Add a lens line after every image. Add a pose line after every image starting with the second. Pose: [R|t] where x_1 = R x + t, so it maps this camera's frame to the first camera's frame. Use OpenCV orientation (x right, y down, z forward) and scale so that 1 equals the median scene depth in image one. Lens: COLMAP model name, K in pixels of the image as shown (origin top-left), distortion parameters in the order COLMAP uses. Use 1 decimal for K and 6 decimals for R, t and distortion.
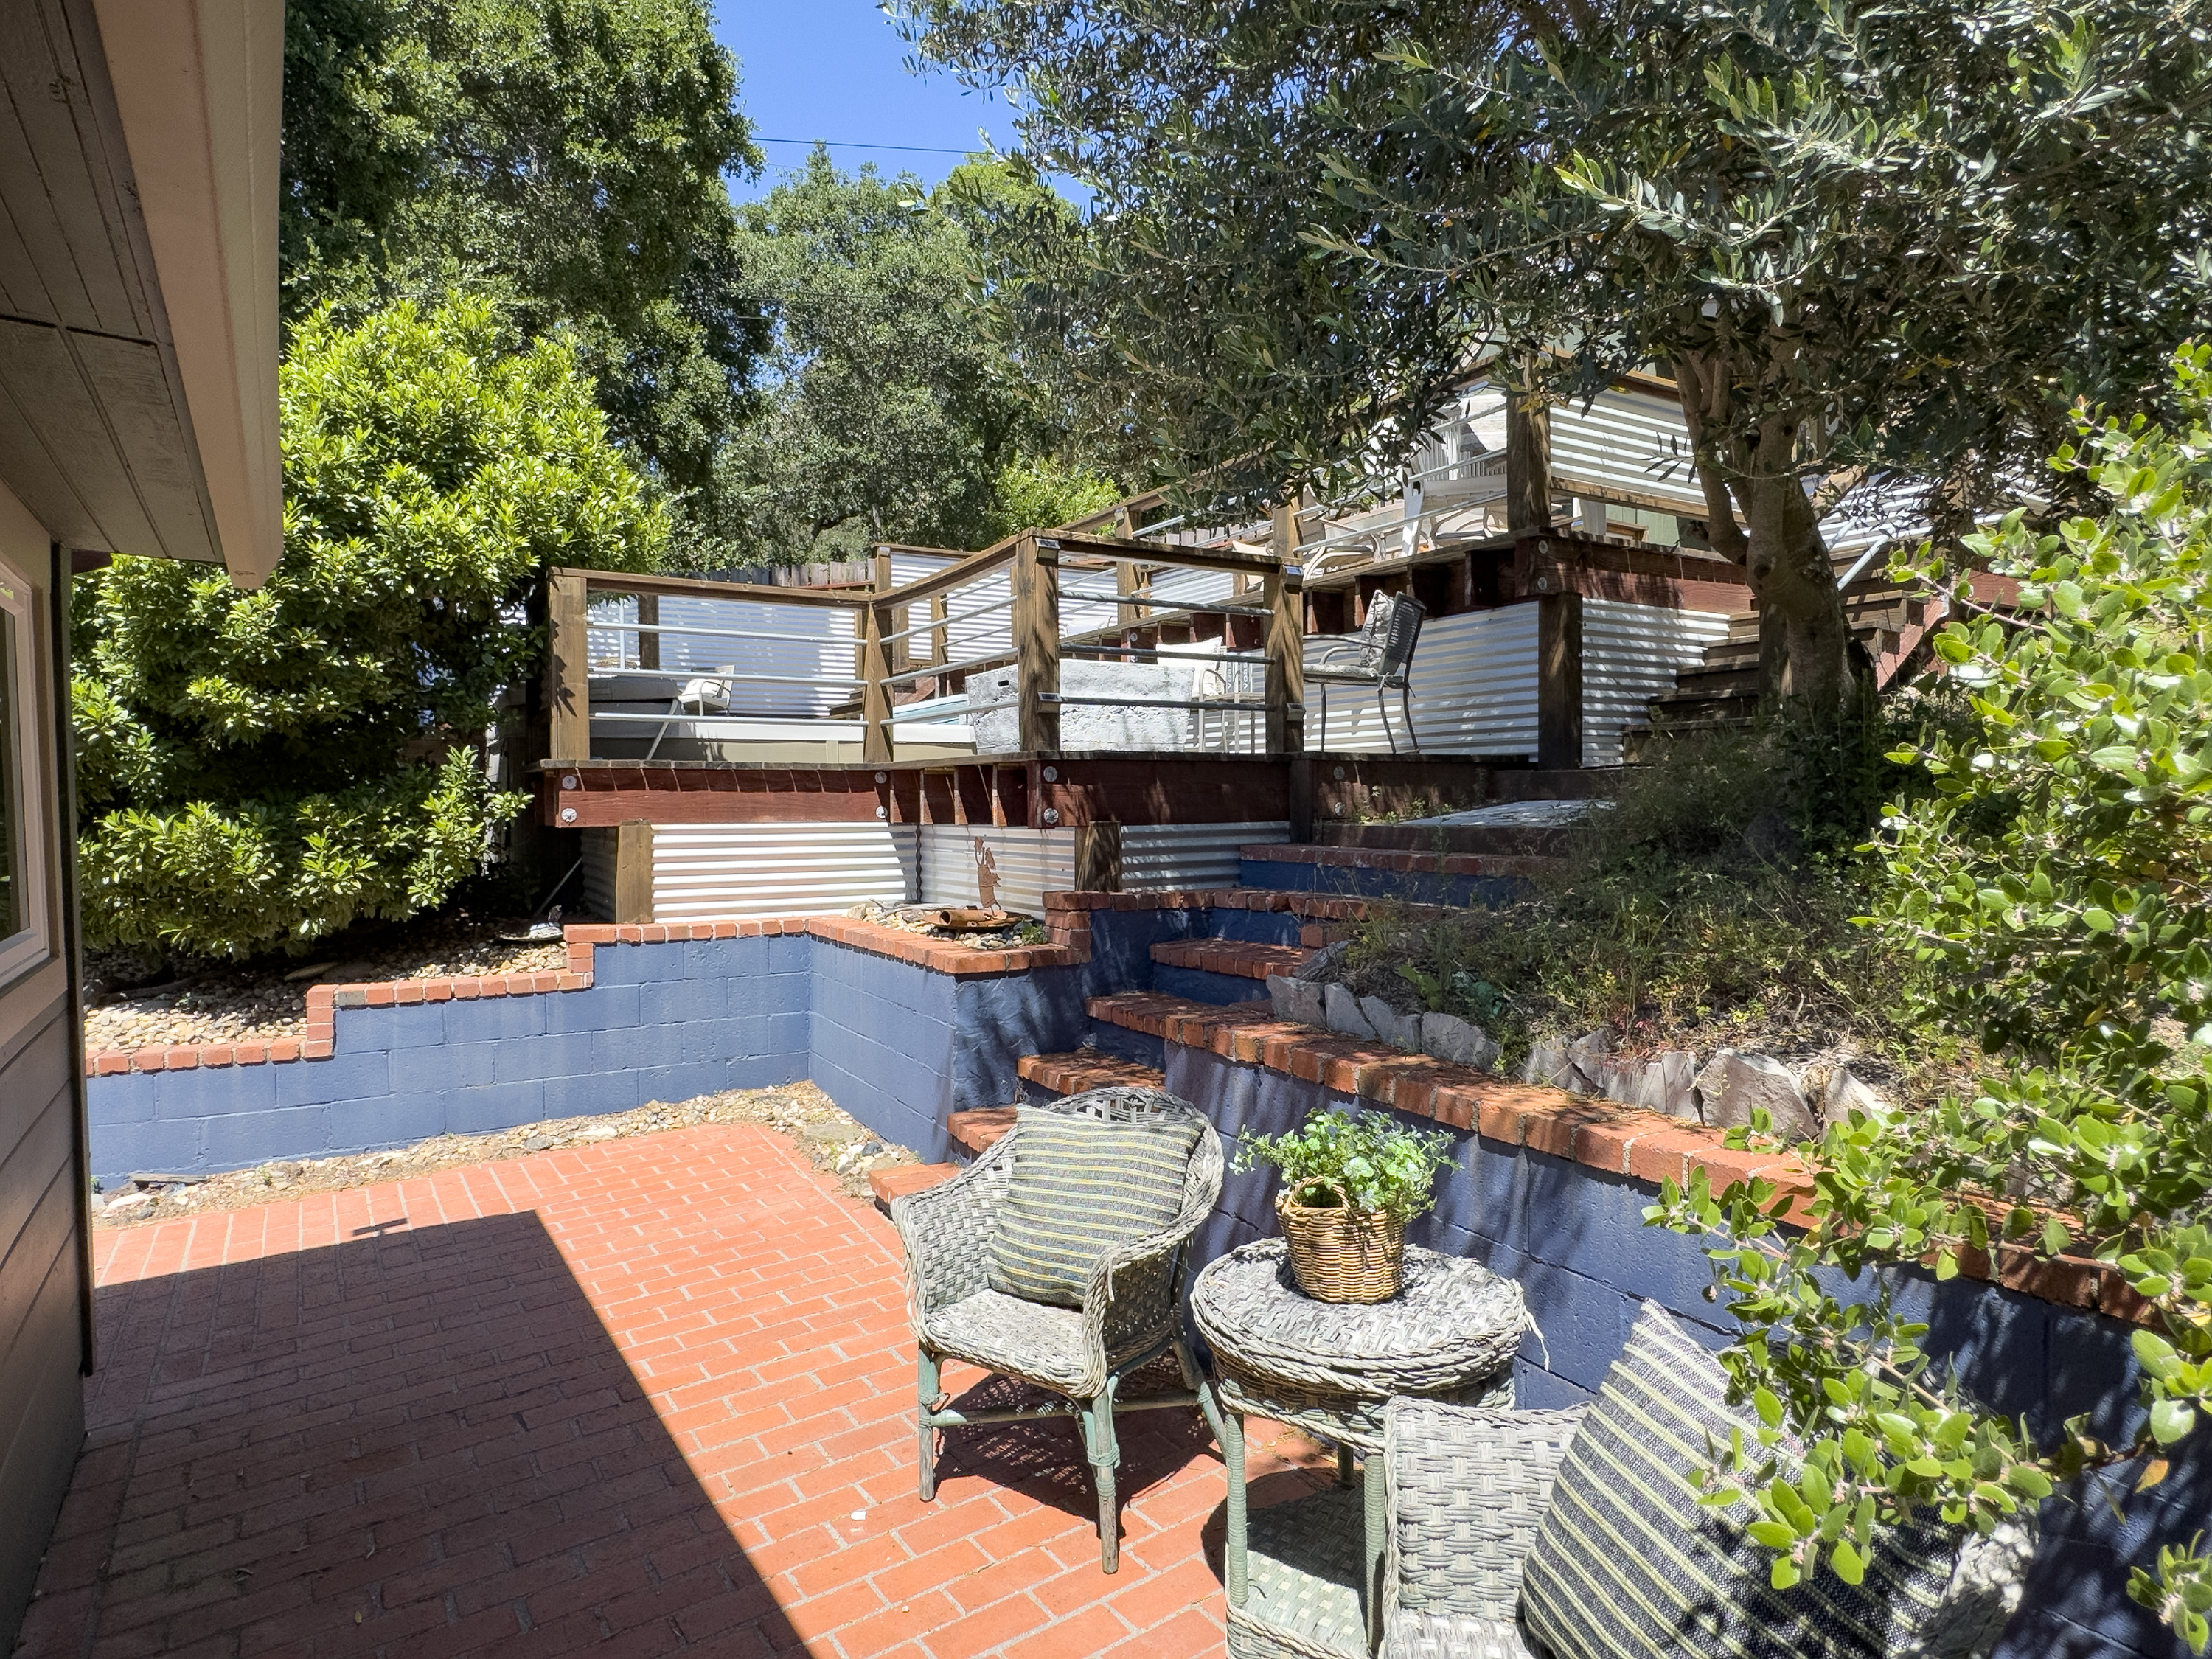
lens RADIAL K [[1208.1, 0, 1105.6], [0, 1208.1, 829.7], [0, 0, 1]] dist [0.001287, -0.001335]
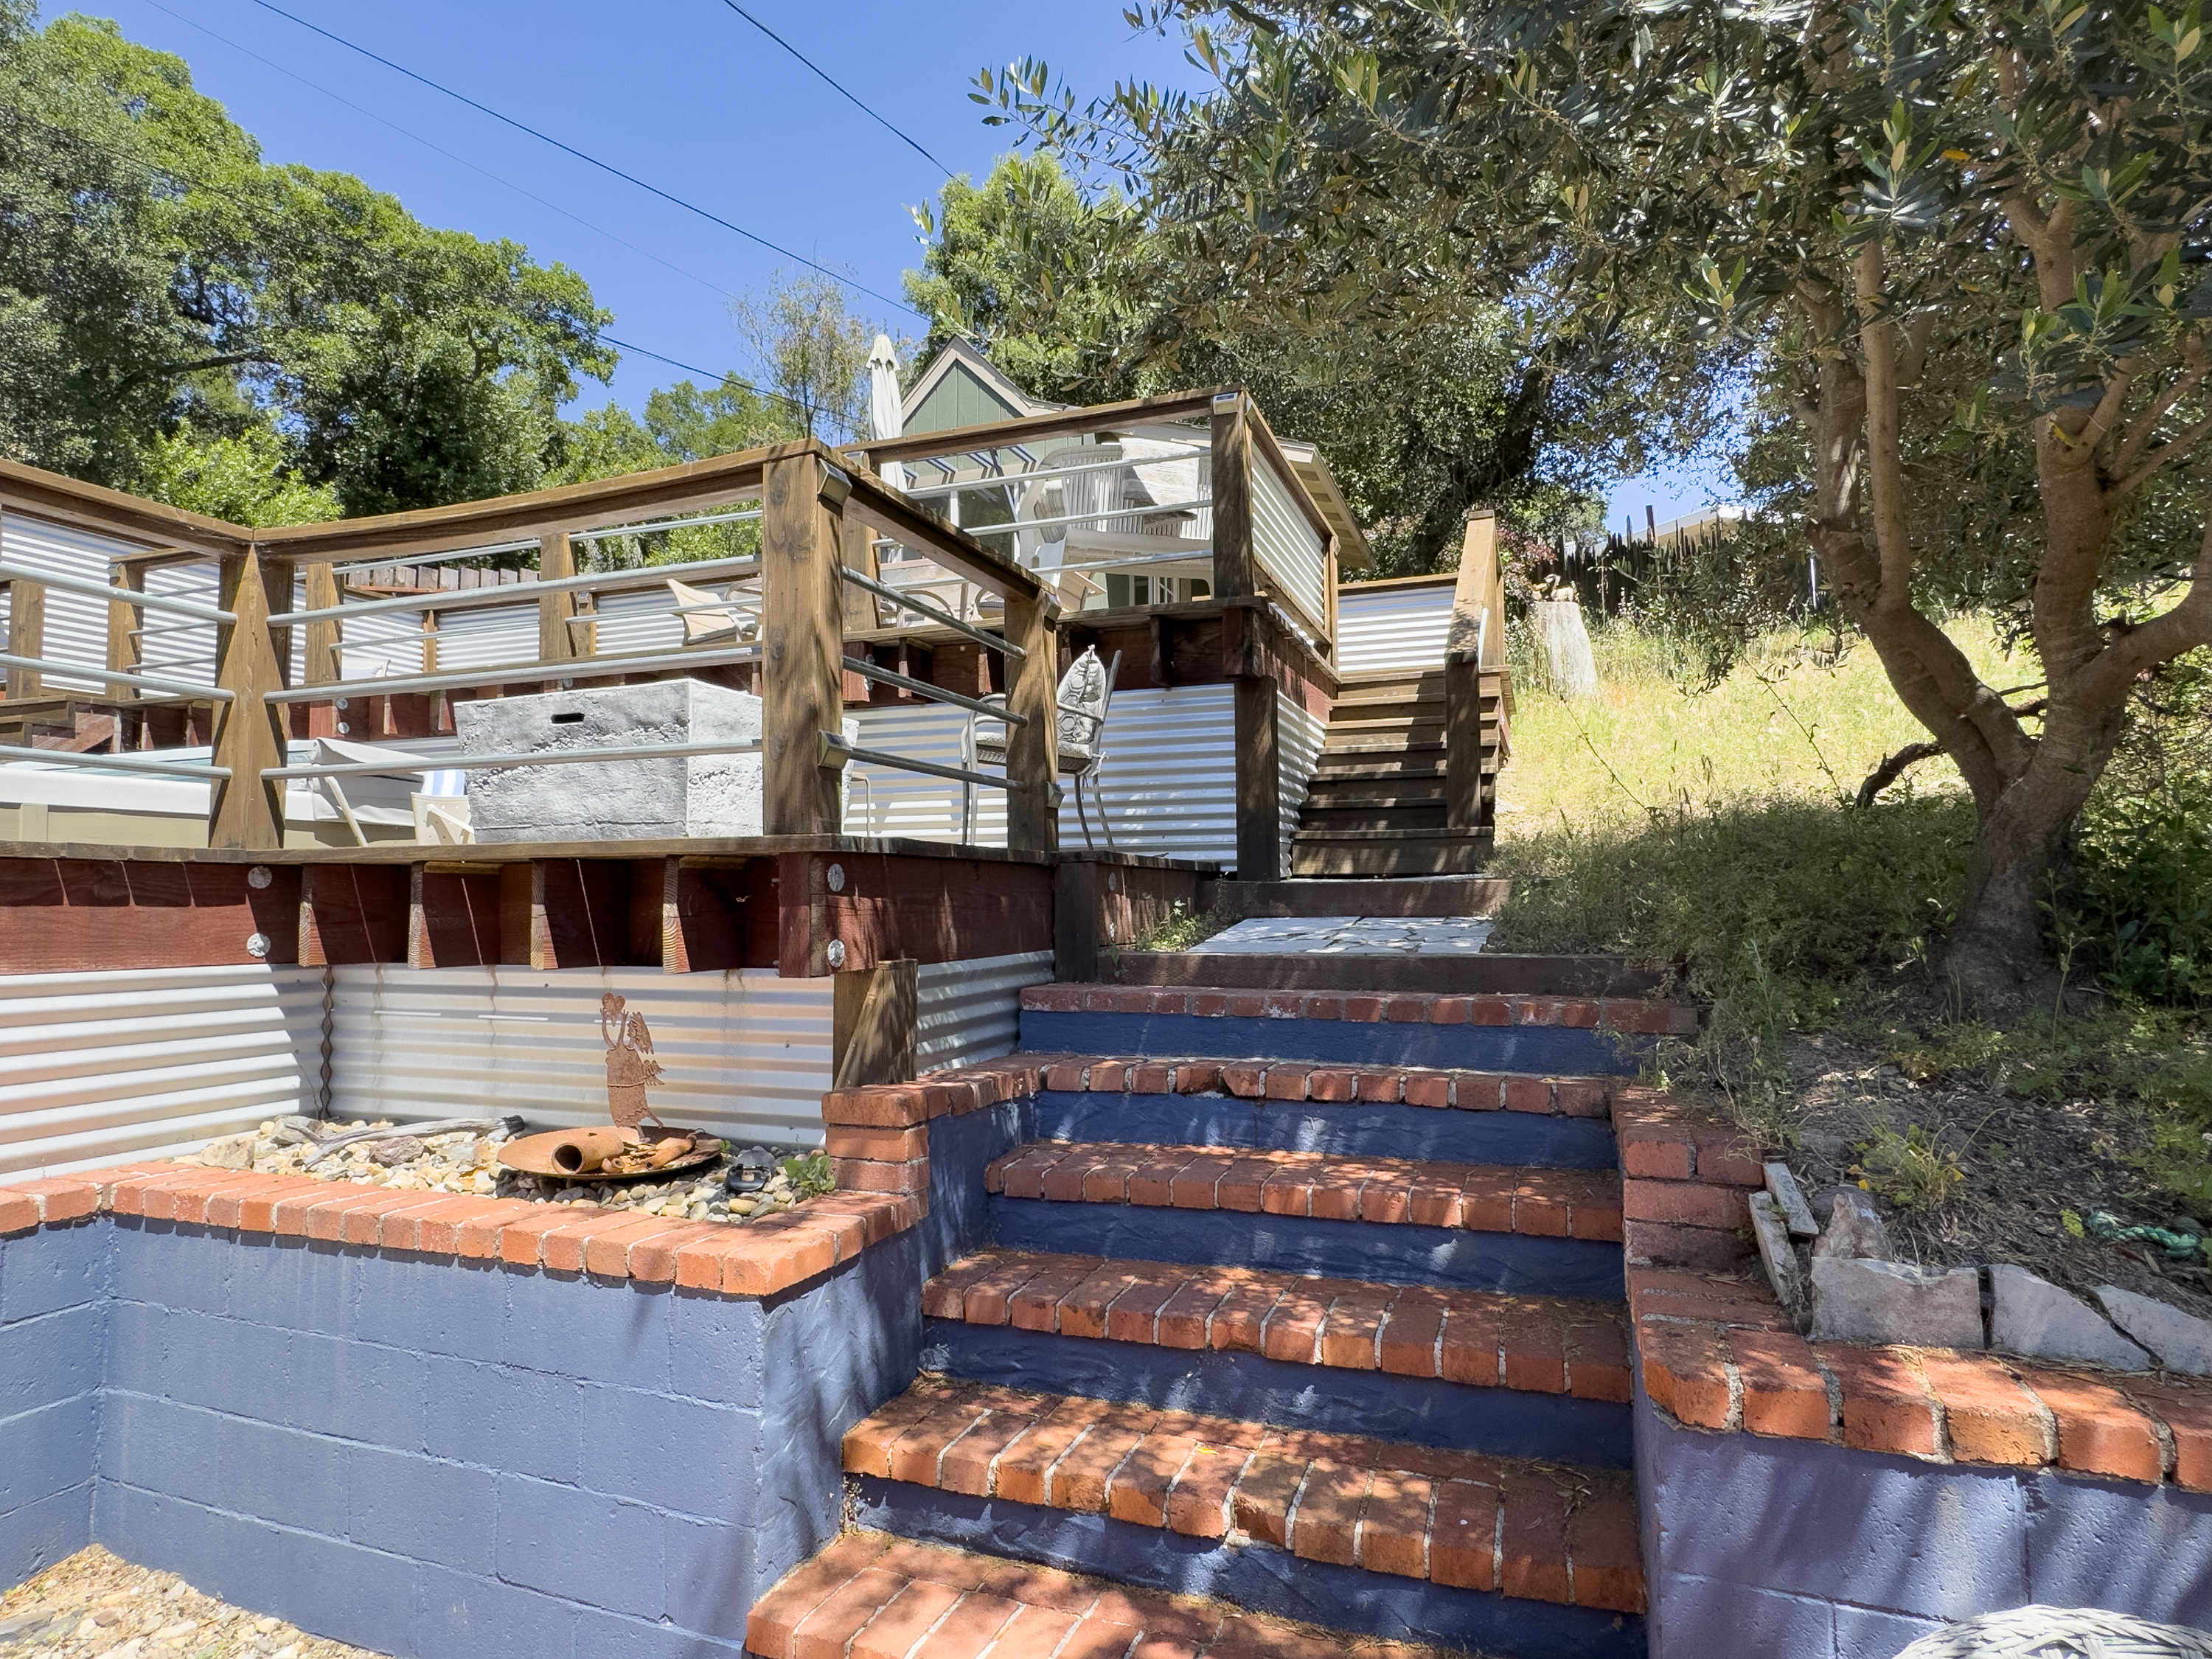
lens RADIAL K [[1208.1, 0, 1108.8], [0, 1208.1, 834.6], [0, 0, 1]] dist [0.001287, -0.001335]
pose [[0.786797, 0.037115, 0.616095, -0.235933], [0.015470, 0.996691, -0.079800, -0.015903], [-0.617018, 0.072317, 0.783619, 0.394543]]
